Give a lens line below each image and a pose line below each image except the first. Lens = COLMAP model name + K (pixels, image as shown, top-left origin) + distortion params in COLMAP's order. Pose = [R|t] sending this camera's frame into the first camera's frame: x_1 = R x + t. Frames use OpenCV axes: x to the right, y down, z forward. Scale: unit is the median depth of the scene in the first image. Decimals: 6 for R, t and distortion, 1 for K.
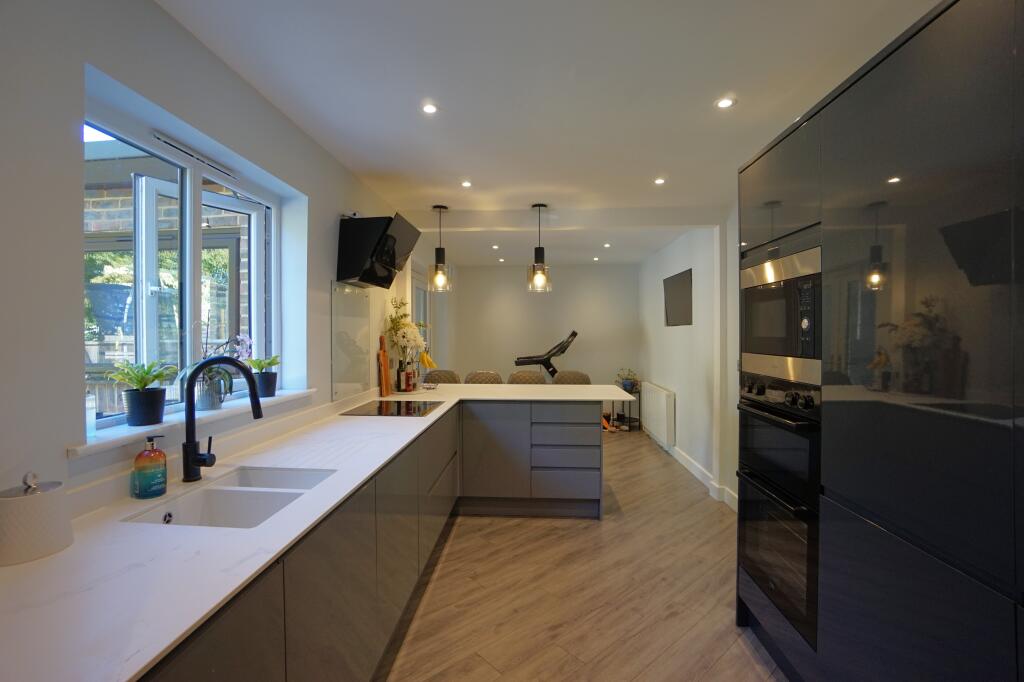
lens RADIAL K [[454.3, 0, 512.5], [0, 454.3, 336.6], [0, 0, 1]] dist [-0.059214, 0.022830]
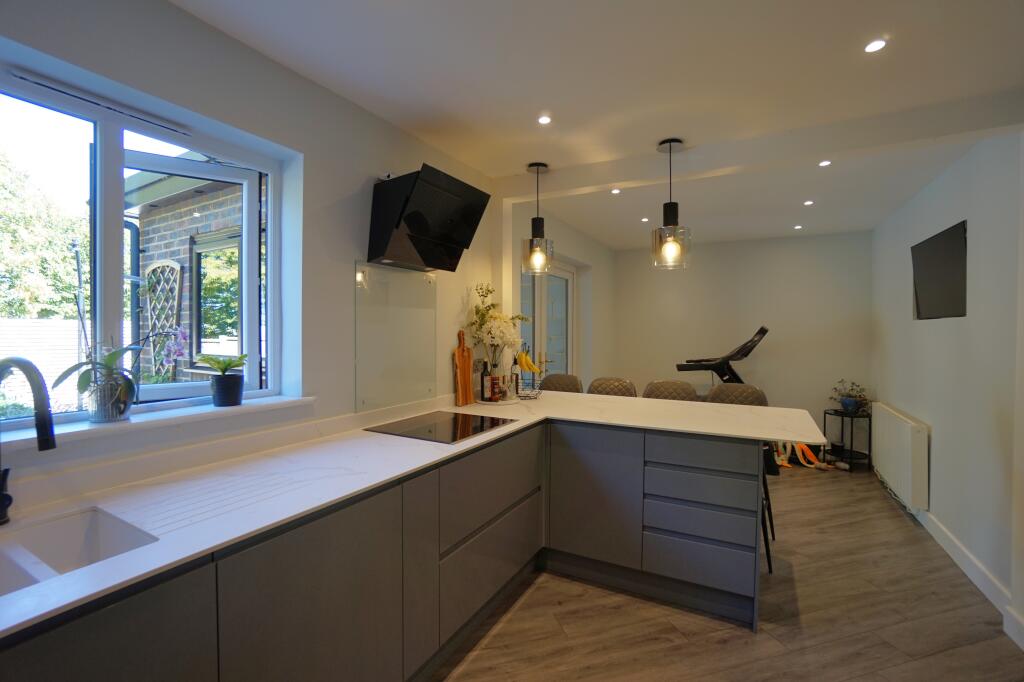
lens RADIAL K [[454.3, 0, 512.5], [0, 454.3, 336.6], [0, 0, 1]] dist [-0.059214, 0.022830]
pose [[0.901487, 0.011000, -0.432665, 0.144880], [-0.007844, 0.999928, 0.009078, 0.000205], [0.432734, -0.004790, 0.901509, 0.295424]]
